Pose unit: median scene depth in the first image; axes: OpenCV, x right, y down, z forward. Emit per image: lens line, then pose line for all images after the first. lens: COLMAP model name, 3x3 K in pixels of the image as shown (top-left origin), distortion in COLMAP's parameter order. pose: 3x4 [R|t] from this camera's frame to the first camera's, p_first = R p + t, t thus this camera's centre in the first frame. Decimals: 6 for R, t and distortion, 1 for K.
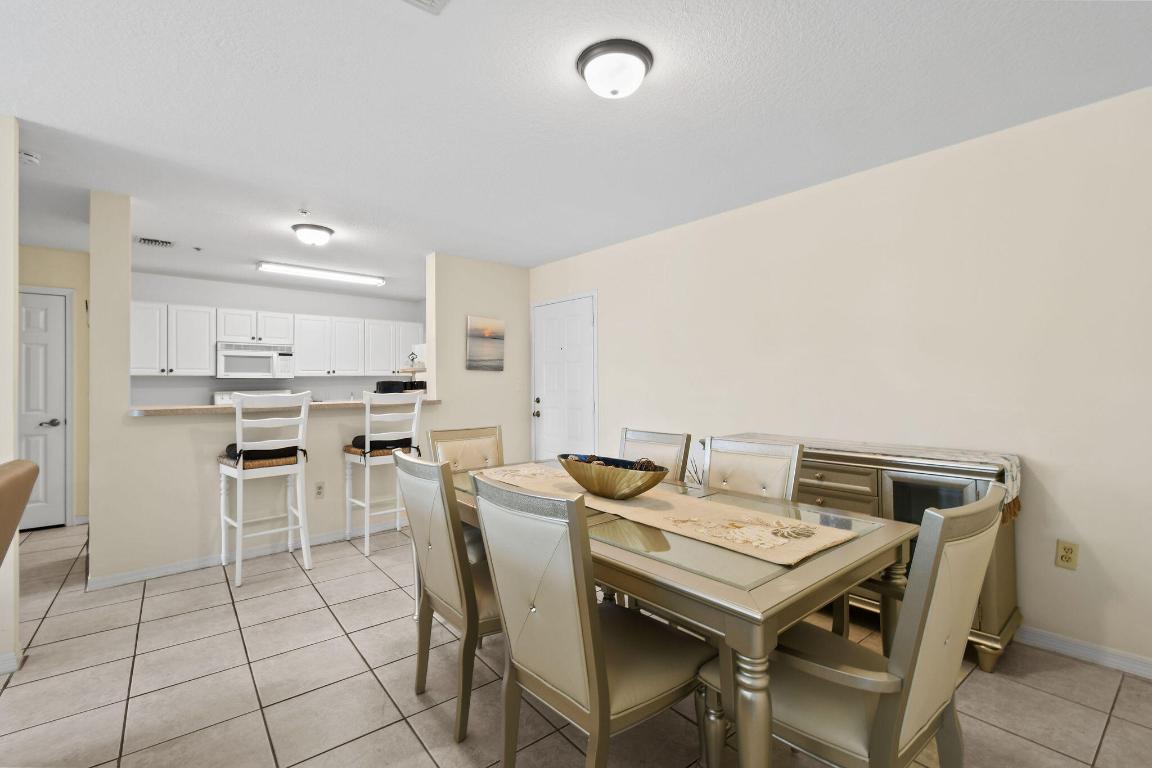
lens RADIAL K [[505.3, 0, 605.5], [0, 505.3, 381.0], [0, 0, 1]] dist [0.000996, -0.004788]
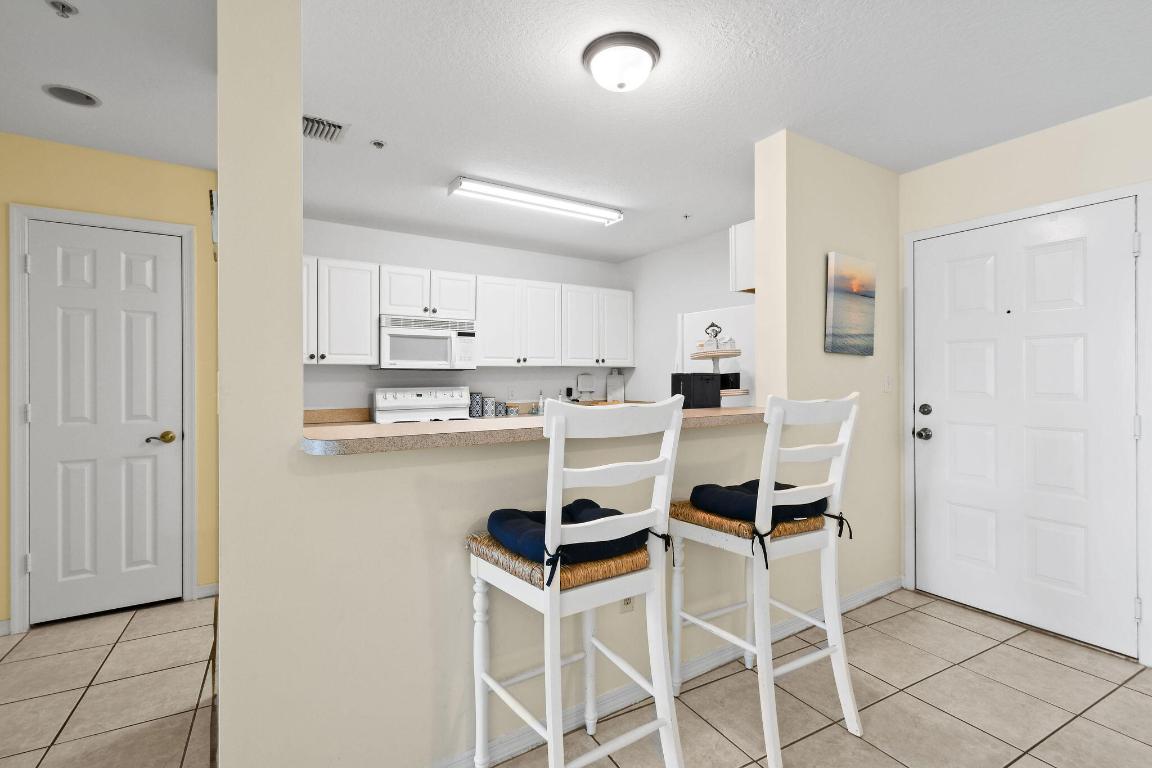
lens RADIAL K [[492.8, 0, 574.2], [0, 492.8, 380.7], [0, 0, 1]] dist [-0.000836, -0.000075]
pose [[0.986217, 0.005897, -0.165349, -0.445664], [-0.004195, 0.999935, 0.010643, 0.003143], [0.165401, -0.009803, 0.986178, 0.431463]]
